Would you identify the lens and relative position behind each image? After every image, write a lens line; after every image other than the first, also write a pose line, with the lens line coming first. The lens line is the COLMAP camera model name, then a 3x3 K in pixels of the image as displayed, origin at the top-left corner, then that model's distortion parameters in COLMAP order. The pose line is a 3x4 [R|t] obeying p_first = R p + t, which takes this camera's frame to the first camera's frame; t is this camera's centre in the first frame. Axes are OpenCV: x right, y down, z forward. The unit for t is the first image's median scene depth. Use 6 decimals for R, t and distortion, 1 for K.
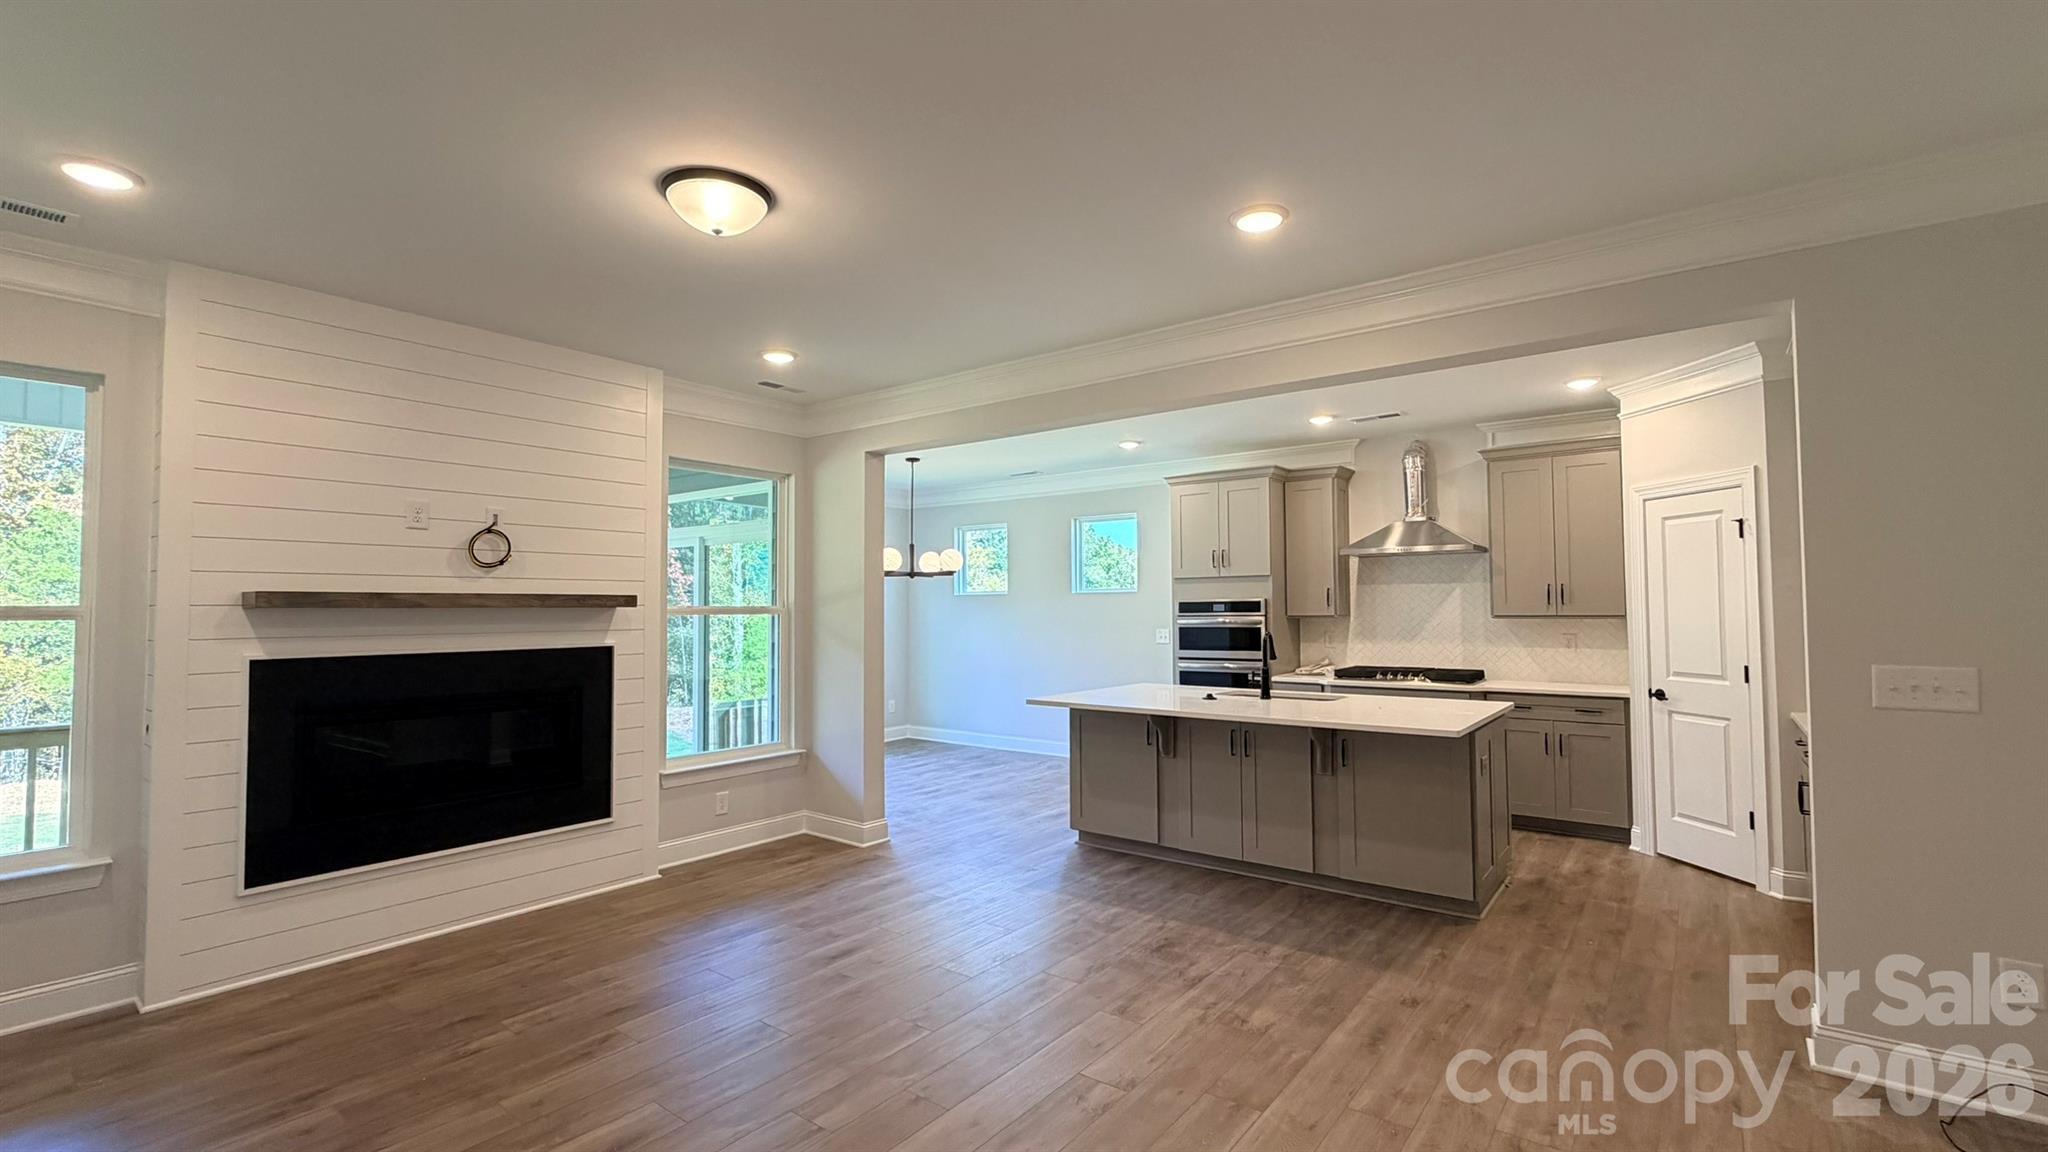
lens RADIAL K [[884.1, 0, 1023.8], [0, 884.1, 574.6], [0, 0, 1]] dist [0.000898, -0.001884]
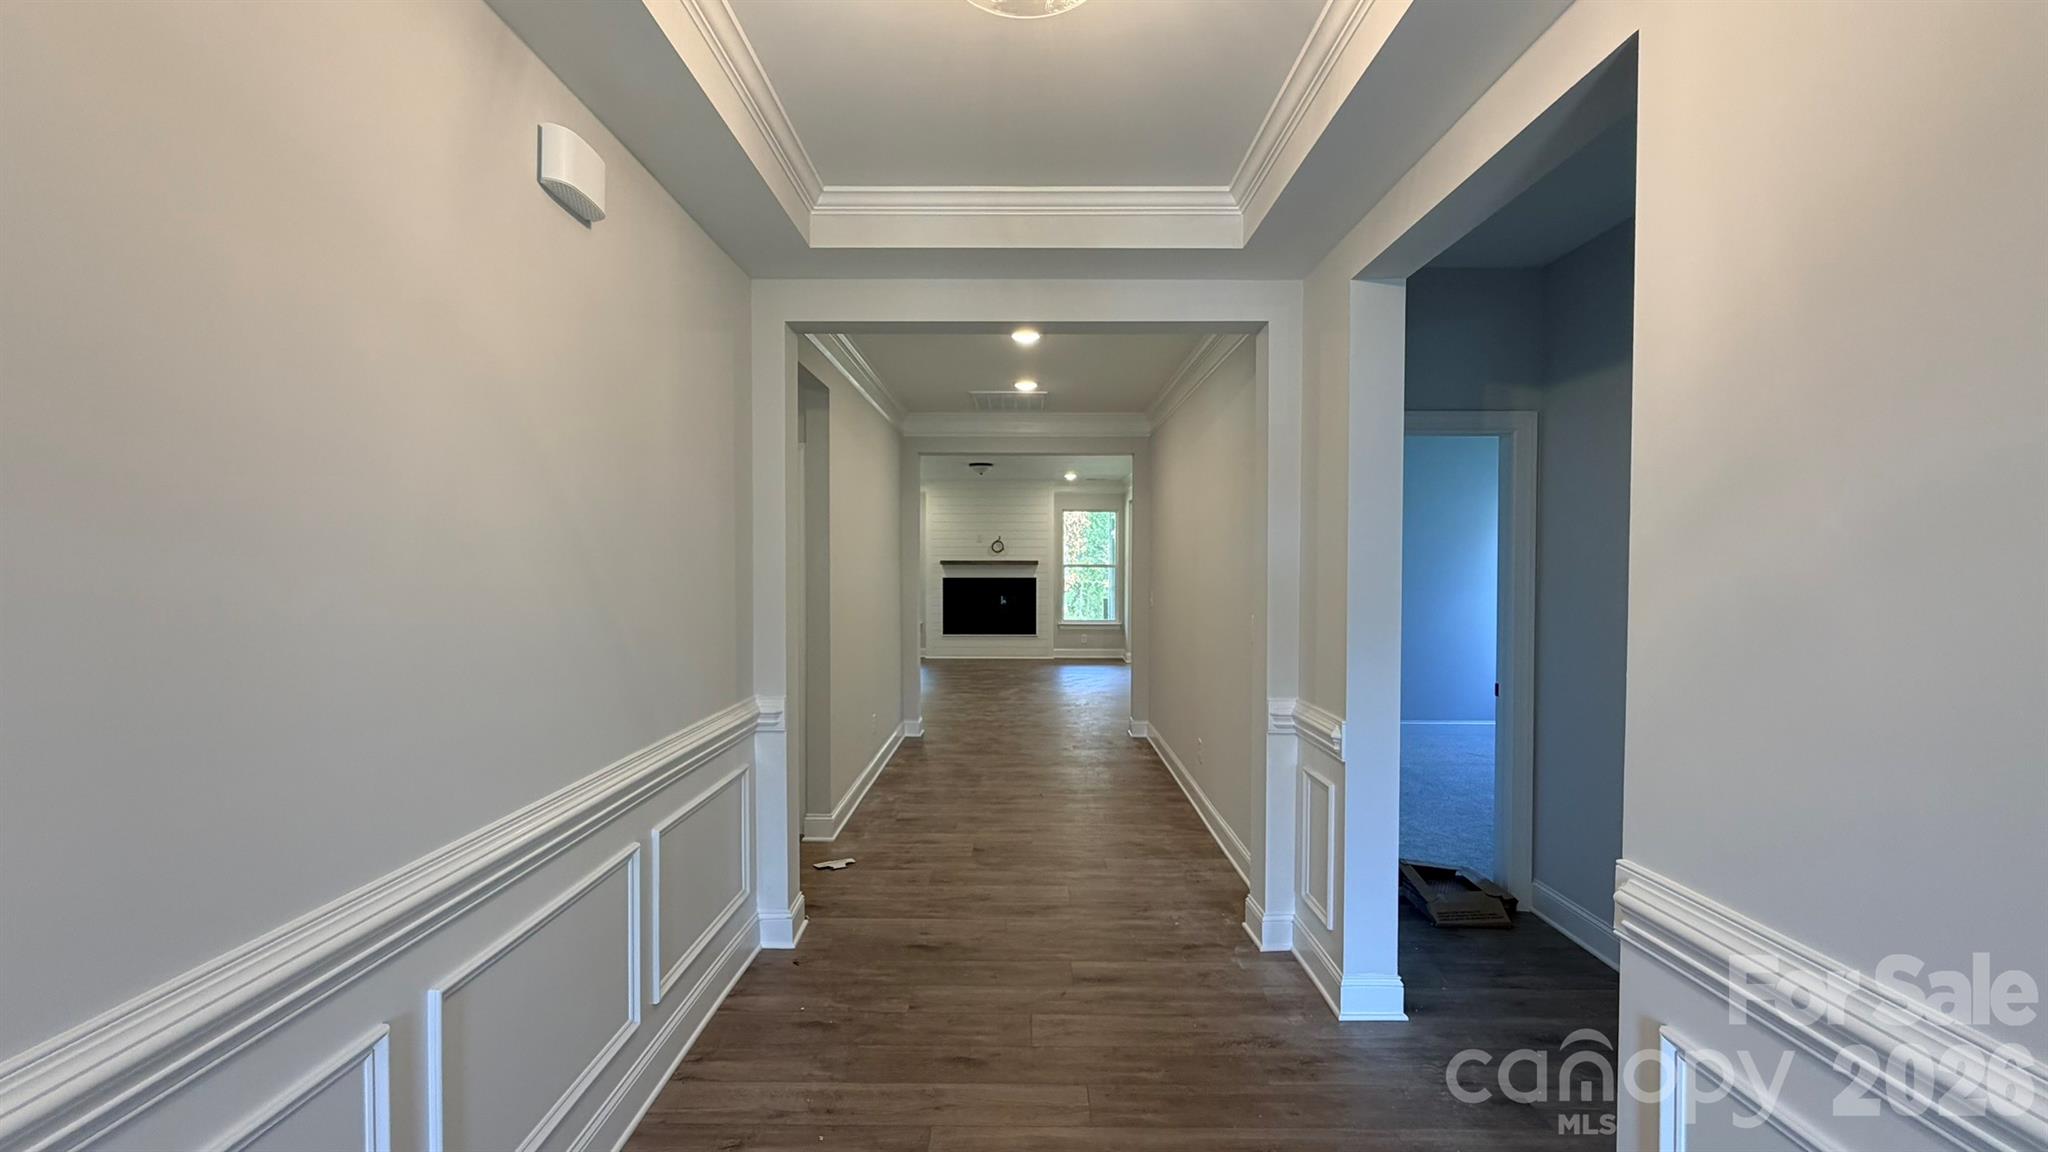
lens RADIAL K [[806.9, 0, 1009.7], [0, 806.9, 568.1], [0, 0, 1]] dist [-0.002580, 0.000778]
pose [[0.592962, 0.012293, -0.805137, 1.501064], [0.025844, 0.999078, 0.034287, -0.042305], [0.804816, -0.041139, 0.592097, -0.611671]]
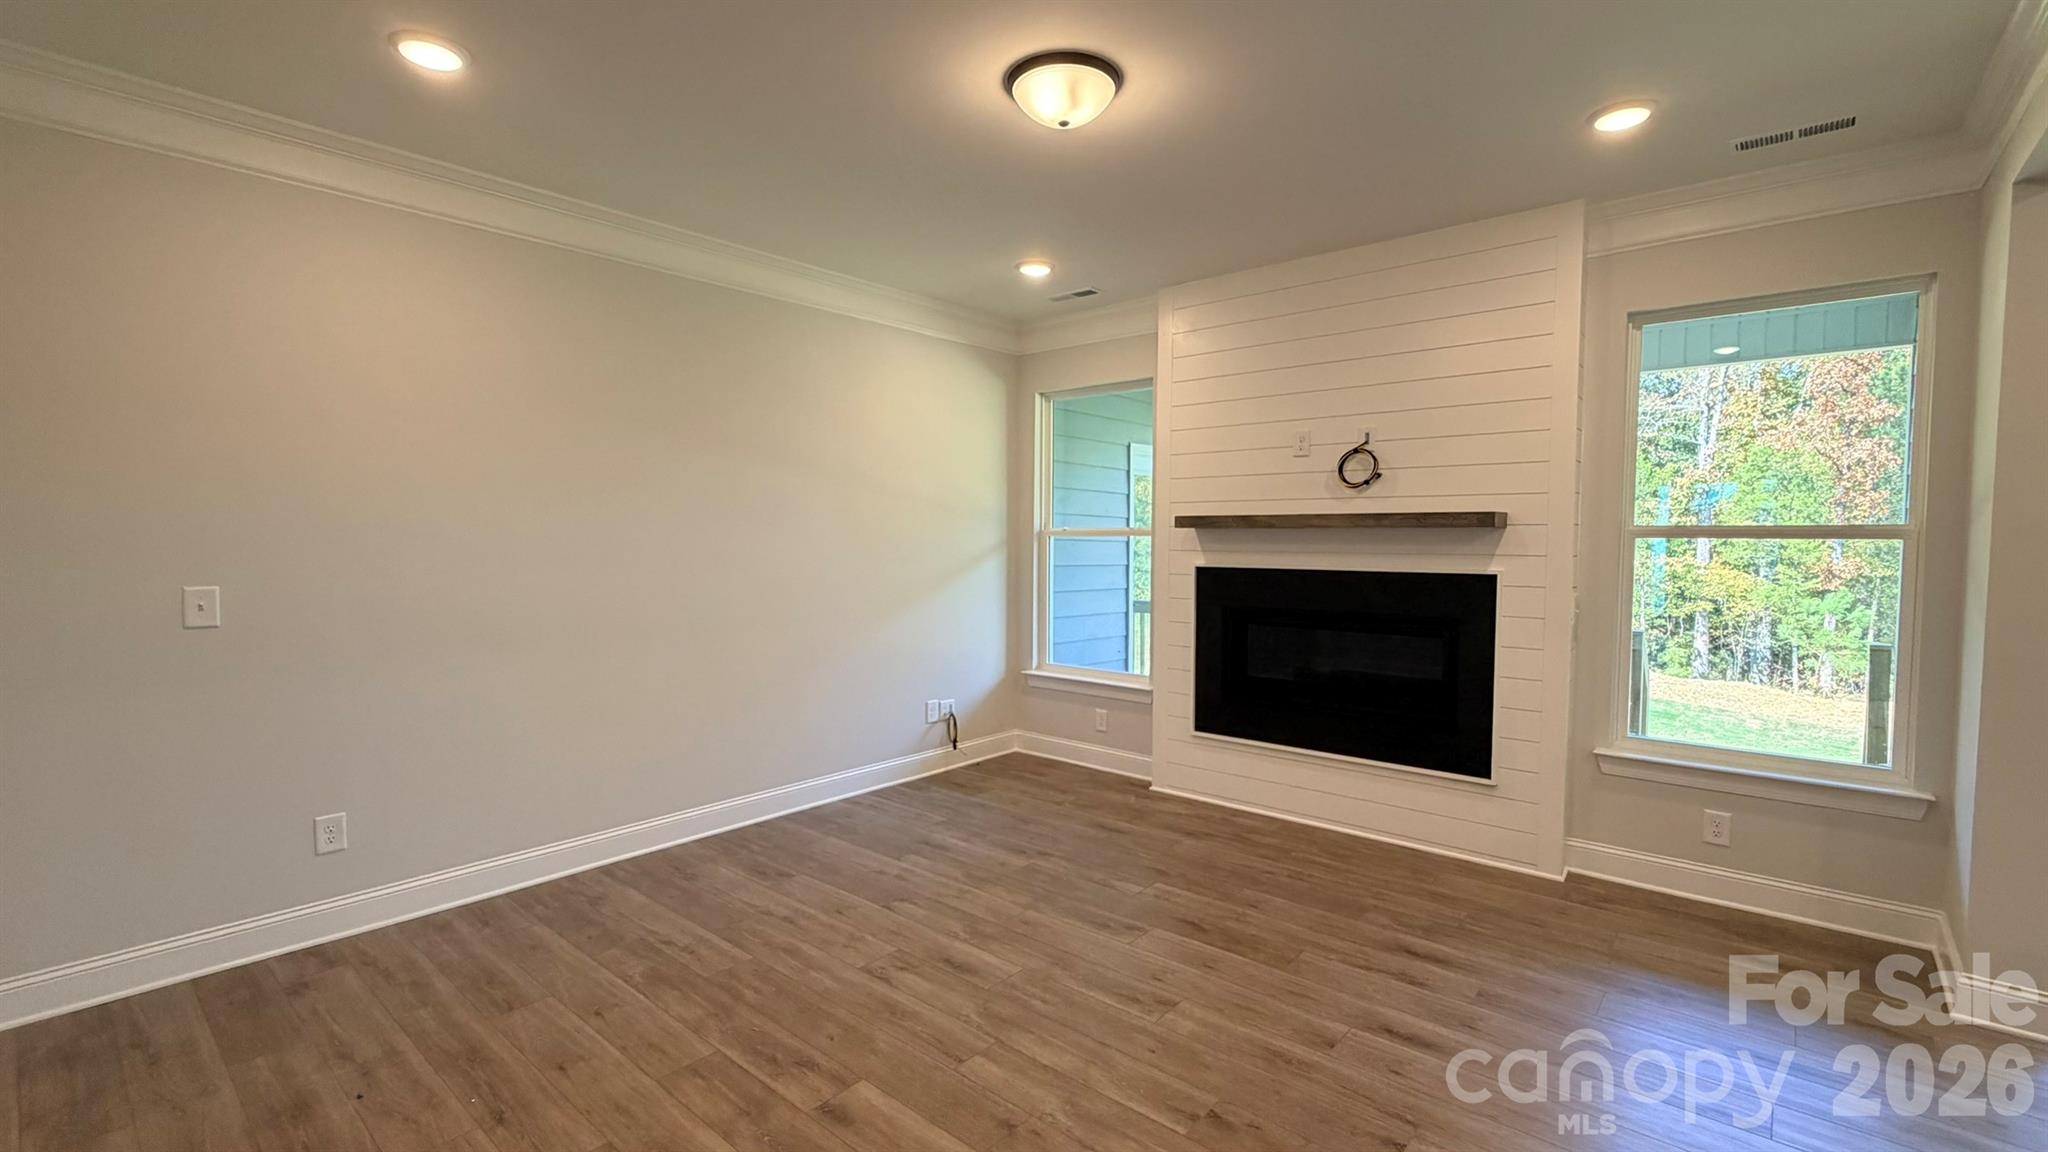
lens RADIAL K [[884.1, 0, 1020.6], [0, 884.1, 577.0], [0, 0, 1]] dist [0.000898, -0.001884]
pose [[-0.060409, 0.051880, -0.996825, 0.338952], [0.034491, 0.998161, 0.049859, 0.024115], [0.997578, -0.031370, -0.062087, 0.548022]]
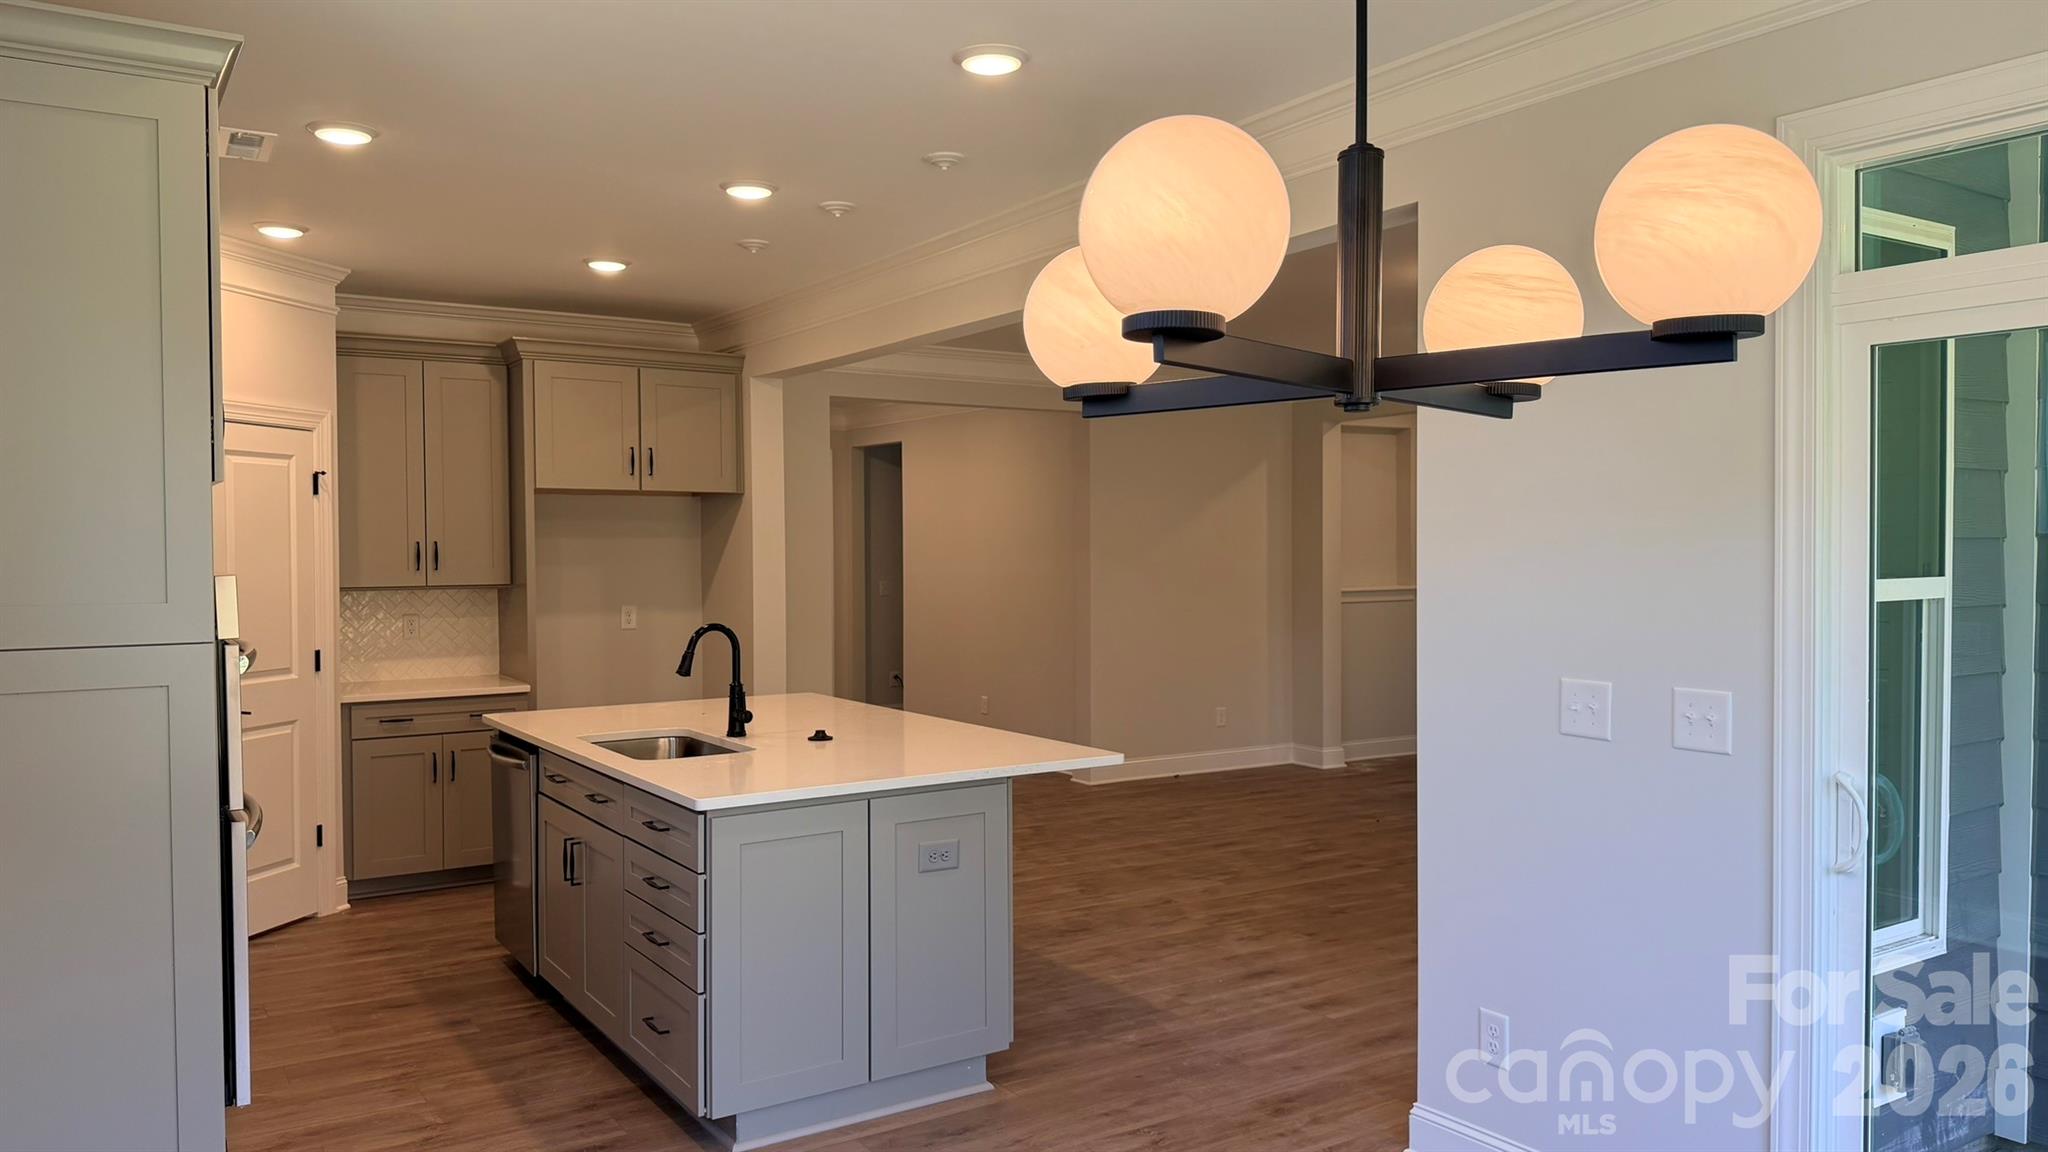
lens RADIAL K [[1449.3, 0, 1022.4], [0, 1449.3, 575.7], [0, 0, 1]] dist [0.078985, -0.096687]
pose [[-0.944740, 0.000366, 0.327821, -0.271032], [-0.005916, 0.999817, -0.018166, 0.058214], [-0.327767, -0.019102, -0.944565, 2.234405]]
